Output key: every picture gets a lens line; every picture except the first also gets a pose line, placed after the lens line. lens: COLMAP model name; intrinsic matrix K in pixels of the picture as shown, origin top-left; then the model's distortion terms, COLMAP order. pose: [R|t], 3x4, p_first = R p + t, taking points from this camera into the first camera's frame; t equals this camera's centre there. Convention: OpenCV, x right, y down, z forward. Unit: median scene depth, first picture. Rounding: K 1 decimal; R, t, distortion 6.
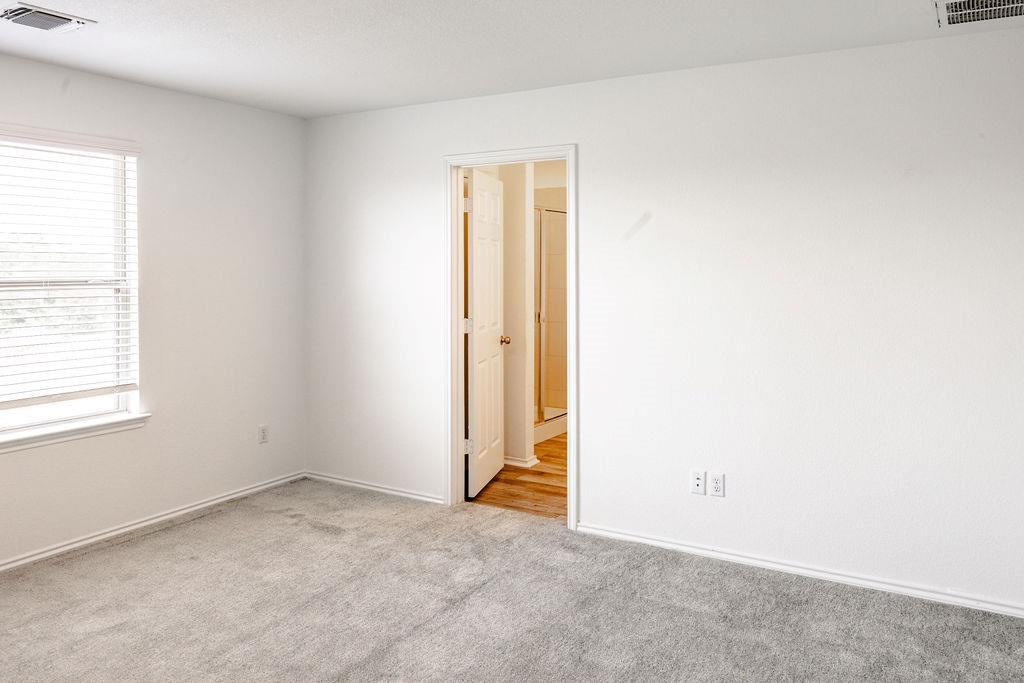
lens RADIAL K [[747.5, 0, 512.0], [0, 747.5, 341.5], [0, 0, 1]] dist [0.004191, 0.000402]
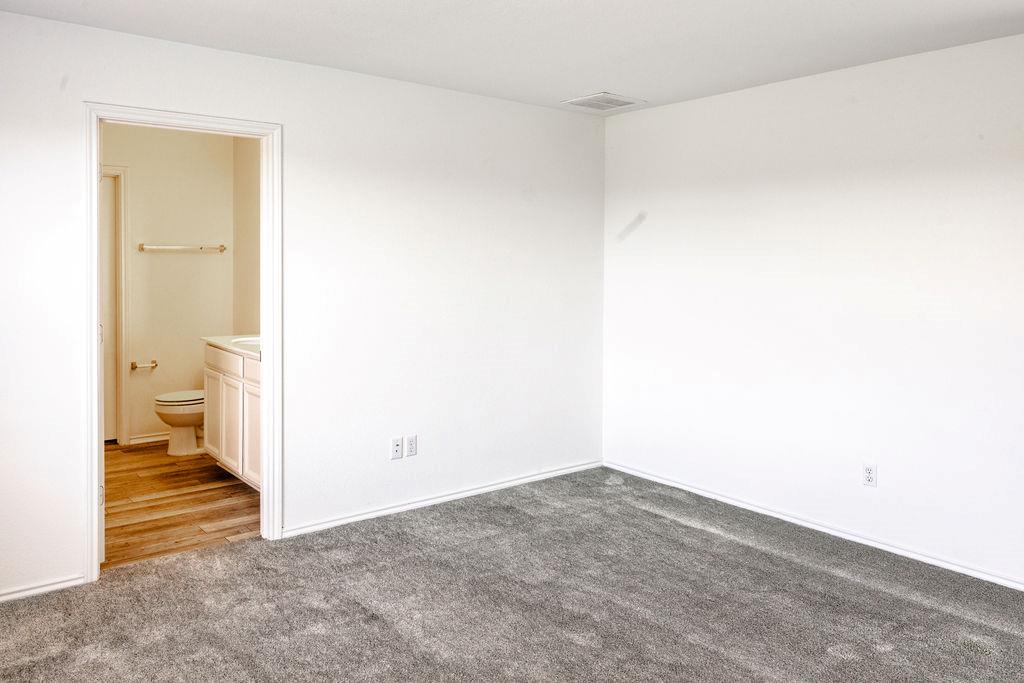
lens RADIAL K [[747.5, 0, 512.0], [0, 747.5, 341.5], [0, 0, 1]] dist [0.004191, 0.000402]
pose [[0.353637, -0.088460, 0.931190, -0.739448], [0.080152, 0.994722, 0.064056, -0.032273], [-0.931942, 0.051984, 0.358861, 0.428319]]
